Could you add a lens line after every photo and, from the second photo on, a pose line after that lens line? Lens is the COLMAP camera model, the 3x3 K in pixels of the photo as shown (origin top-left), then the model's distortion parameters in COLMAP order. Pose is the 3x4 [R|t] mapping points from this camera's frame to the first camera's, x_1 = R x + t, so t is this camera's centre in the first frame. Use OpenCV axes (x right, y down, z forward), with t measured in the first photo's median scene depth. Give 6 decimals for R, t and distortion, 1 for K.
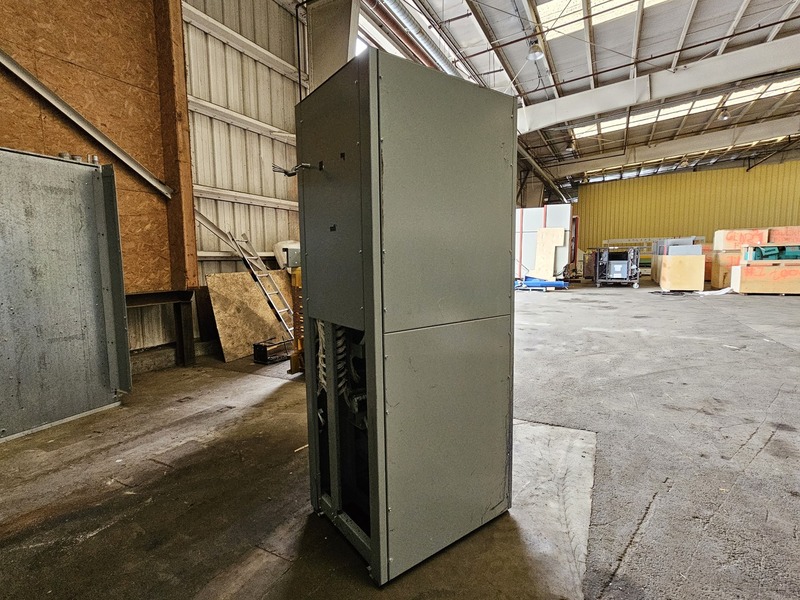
lens RADIAL K [[398.3, 0, 400.4], [0, 398.3, 295.6], [0, 0, 1]] dist [0.000846, 0.001127]
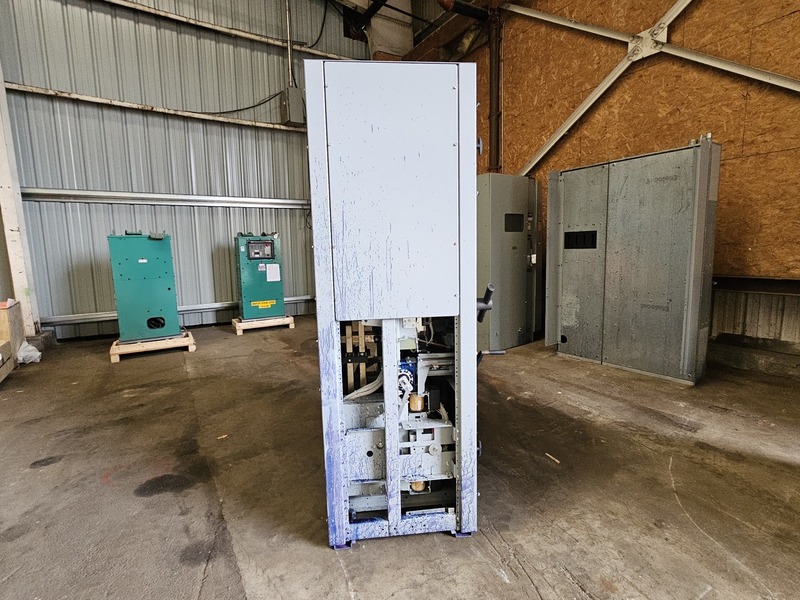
lens RADIAL K [[396.3, 0, 400.7], [0, 396.3, 295.5], [0, 0, 1]] dist [0.000770, -0.000005]
pose [[-0.500614, 0.132036, -0.855542, 0.123591], [-0.049059, 0.982384, 0.180318, -0.023091], [0.864280, 0.132241, -0.485318, 0.211630]]
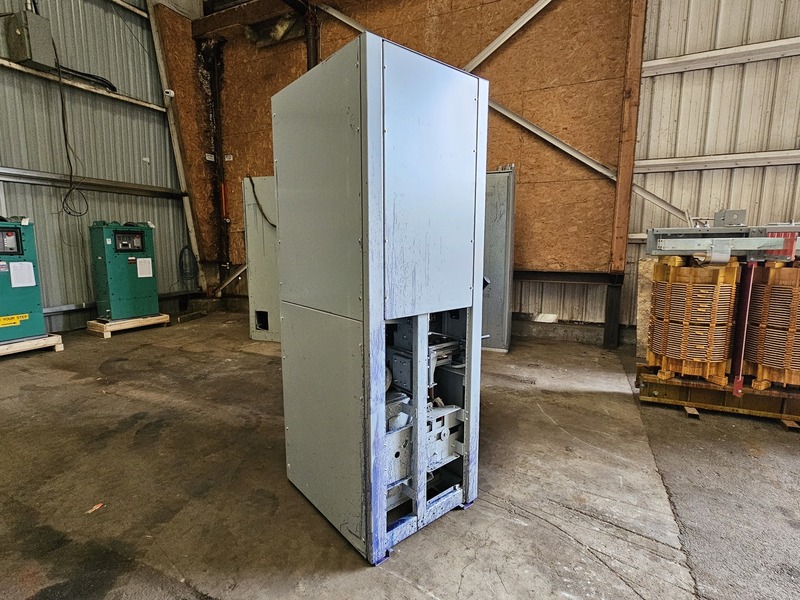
lens RADIAL K [[398.3, 0, 400.4], [0, 398.3, 295.6], [0, 0, 1]] dist [0.000846, 0.001127]
pose [[0.067370, 0.147020, -0.986836, 0.141740], [-0.094898, 0.985544, 0.140349, -0.016365], [0.993205, 0.084193, 0.080348, 0.135714]]
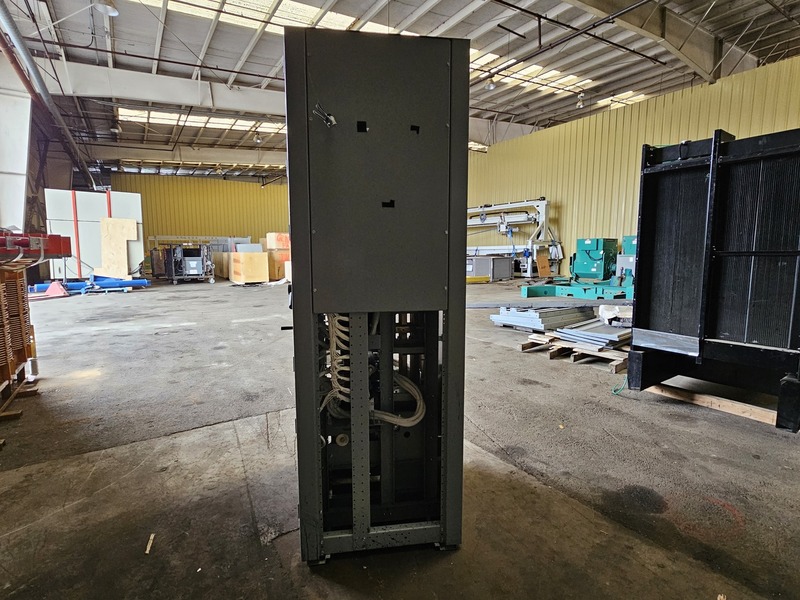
lens RADIAL K [[398.3, 0, 400.4], [0, 398.3, 295.6], [0, 0, 1]] dist [0.000846, 0.001127]
pose [[0.473740, -0.081501, 0.876885, -0.111761], [0.077323, 0.995713, 0.050771, -0.000963], [-0.877264, 0.043751, 0.478011, 0.065954]]
